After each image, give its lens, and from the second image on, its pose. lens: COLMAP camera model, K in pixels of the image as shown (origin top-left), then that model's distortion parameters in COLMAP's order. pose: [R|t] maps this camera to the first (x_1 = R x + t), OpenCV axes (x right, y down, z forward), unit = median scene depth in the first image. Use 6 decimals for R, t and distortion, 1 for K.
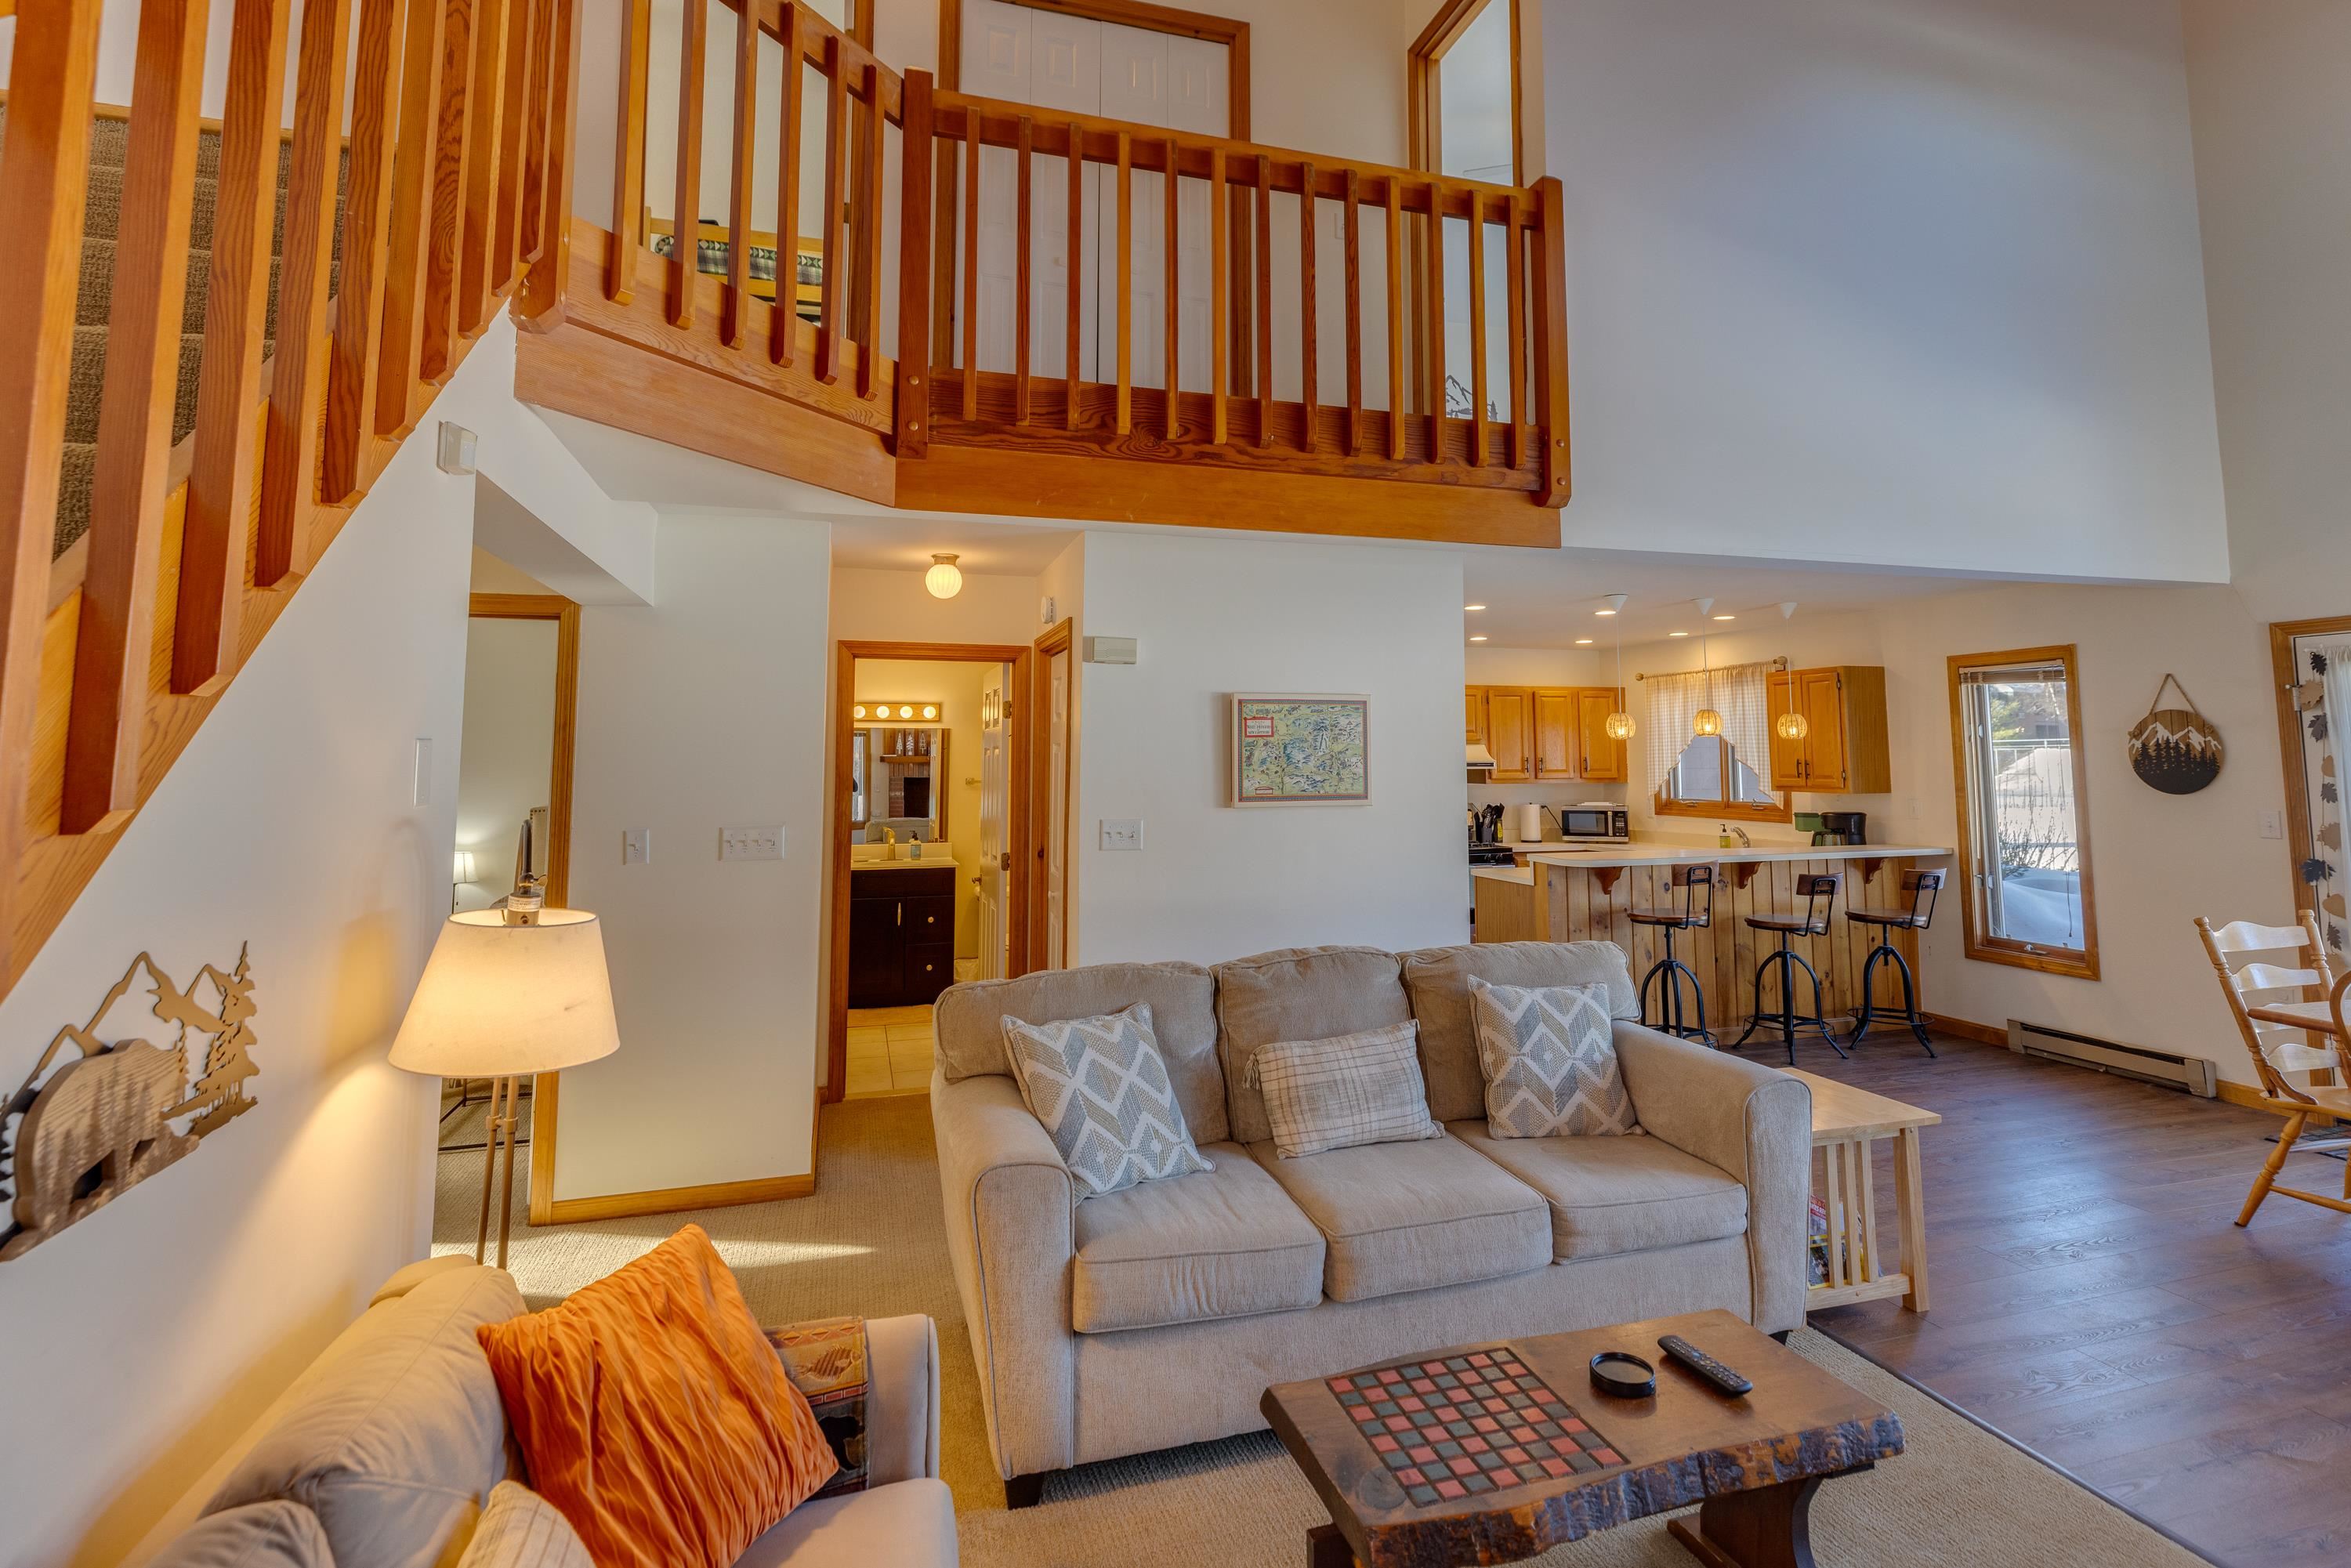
lens RADIAL K [[1126.4, 0, 1201.8], [0, 1126.4, 657.6], [0, 0, 1]] dist [-0.000691, -0.000035]
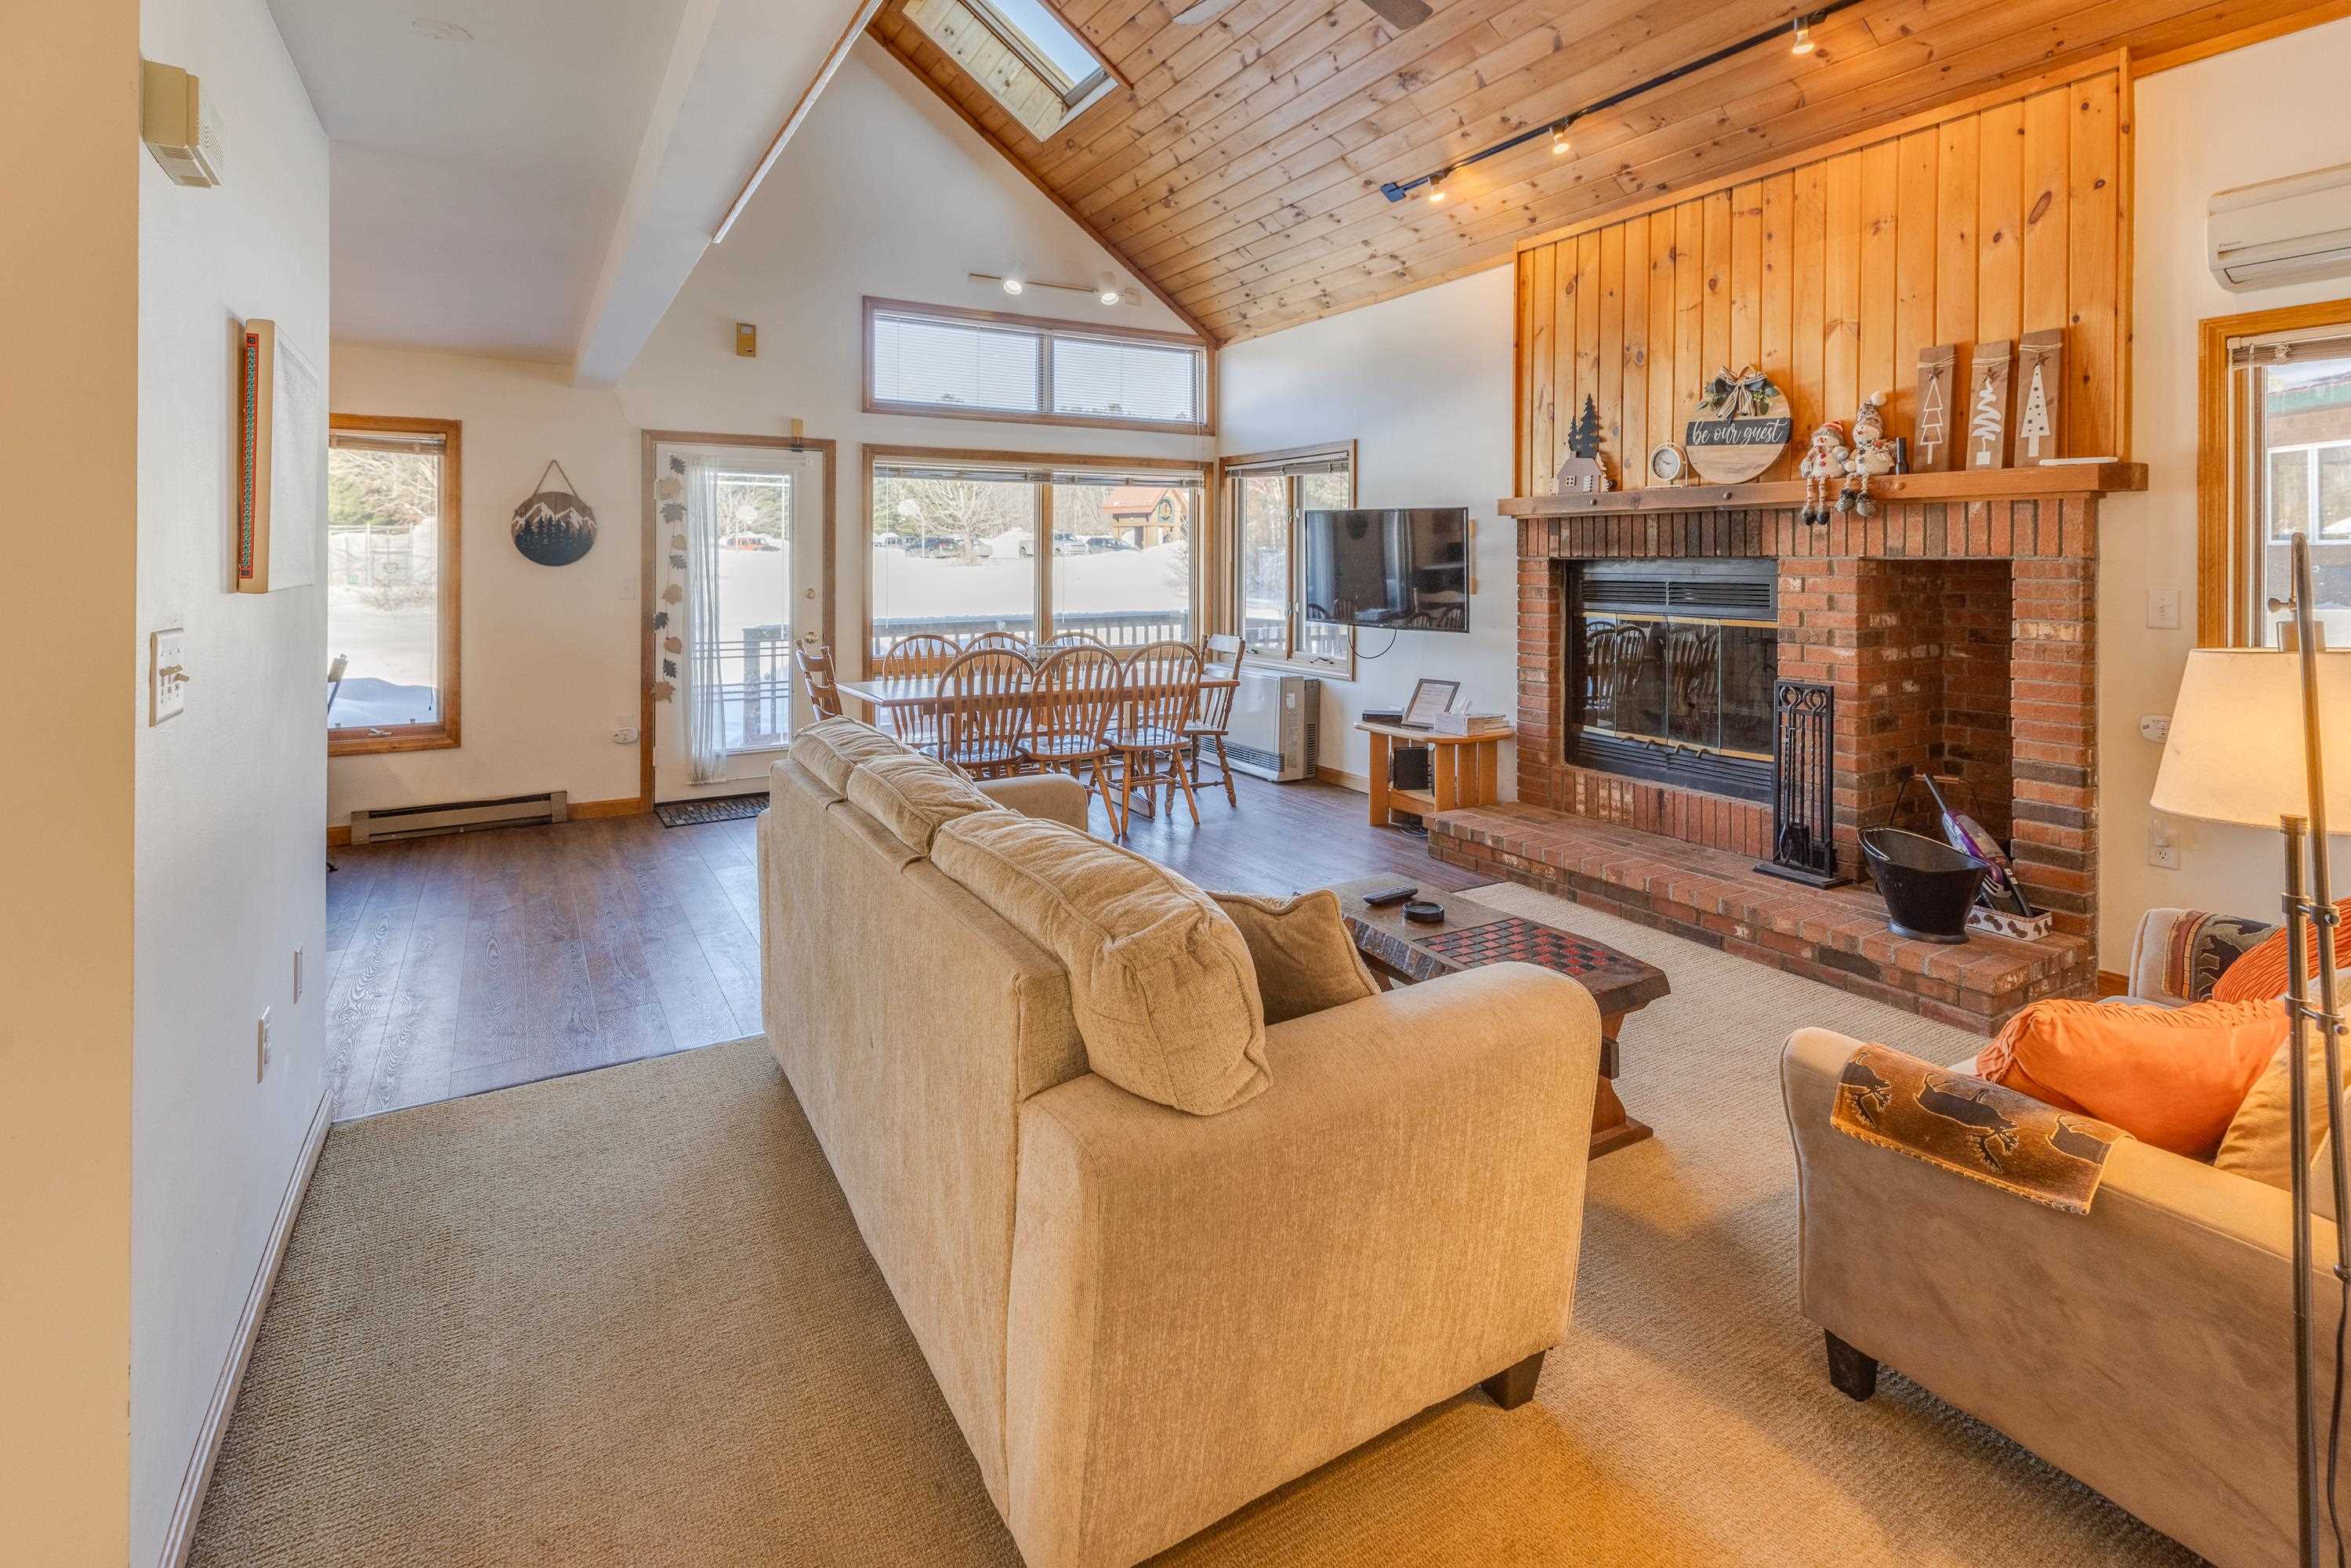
lens RADIAL K [[1120.2, 0, 1191.0], [0, 1120.2, 554.6], [0, 0, 1]] dist [0.000519, 0.000303]
pose [[-0.242796, 0.007577, 0.970048, -0.393606], [-0.090656, 0.995416, -0.030466, 0.086393], [-0.965832, -0.095338, -0.240996, 0.654144]]
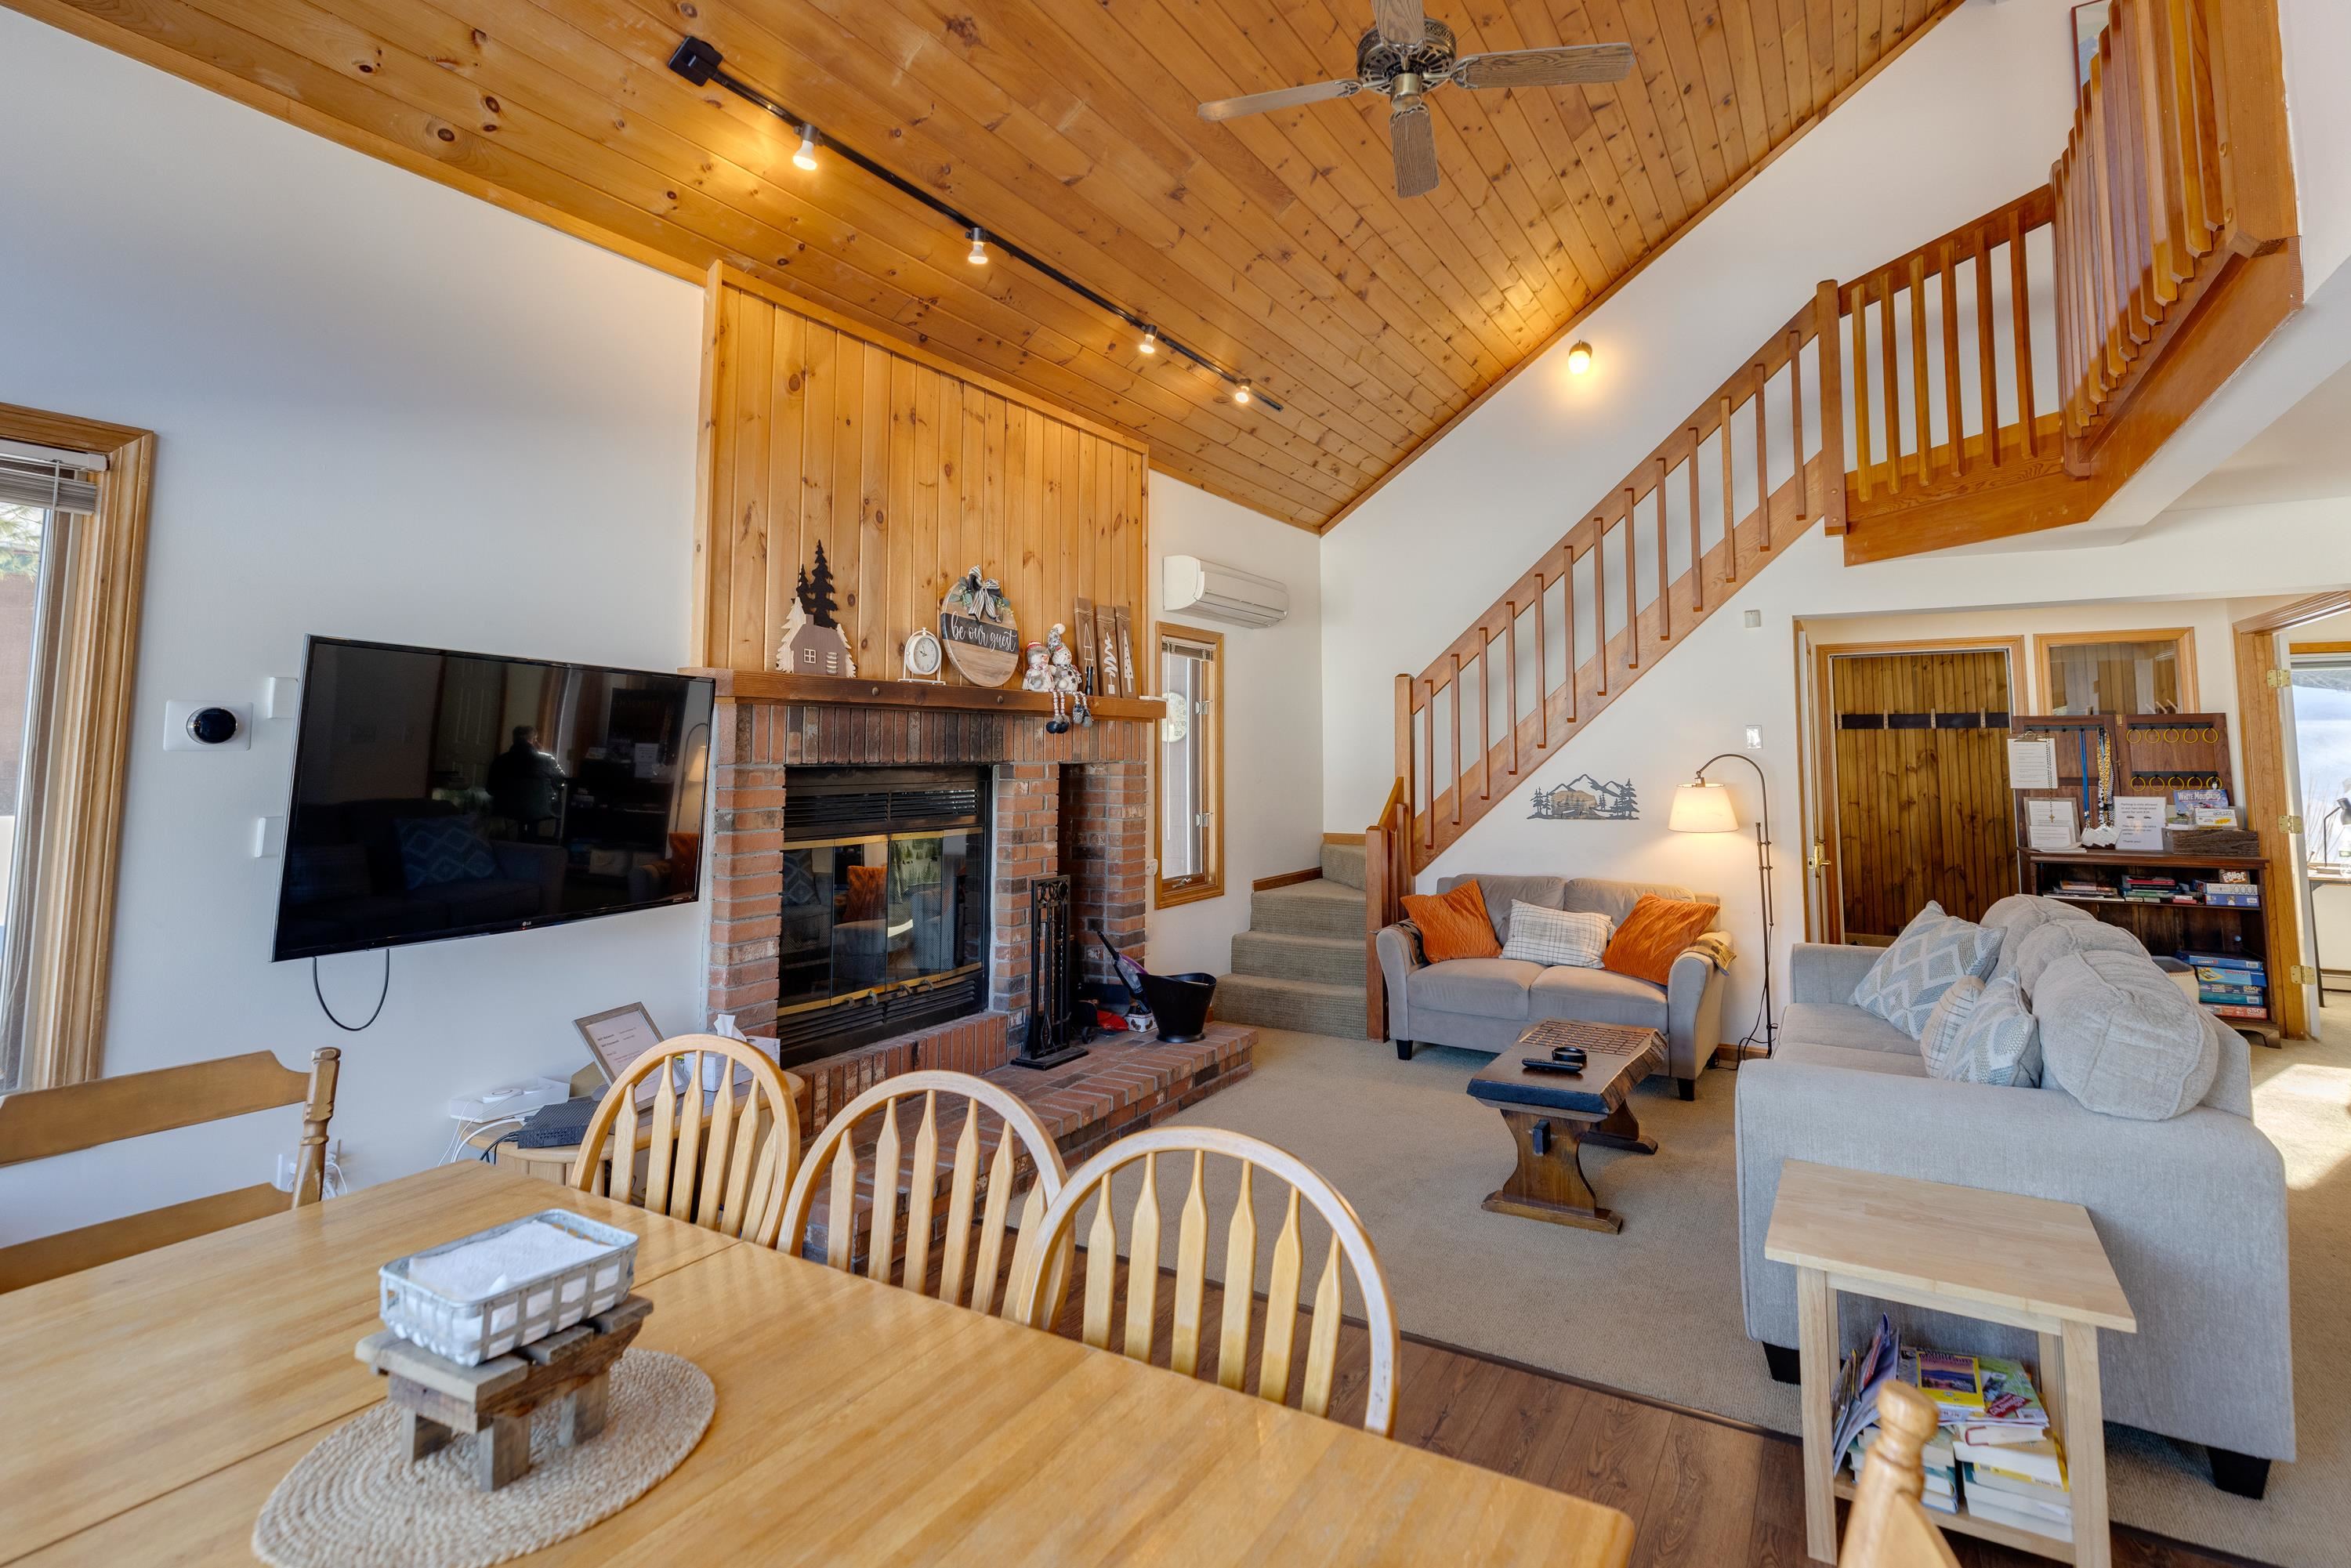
lens RADIAL K [[1138.6, 0, 1208.2], [0, 1138.6, 660.4], [0, 0, 1]] dist [0.003202, -0.000187]
pose [[-0.731095, -0.052704, -0.680237, 0.817552], [0.066106, 0.986849, -0.147508, 0.085585], [0.679065, -0.152810, -0.717997, 0.781199]]
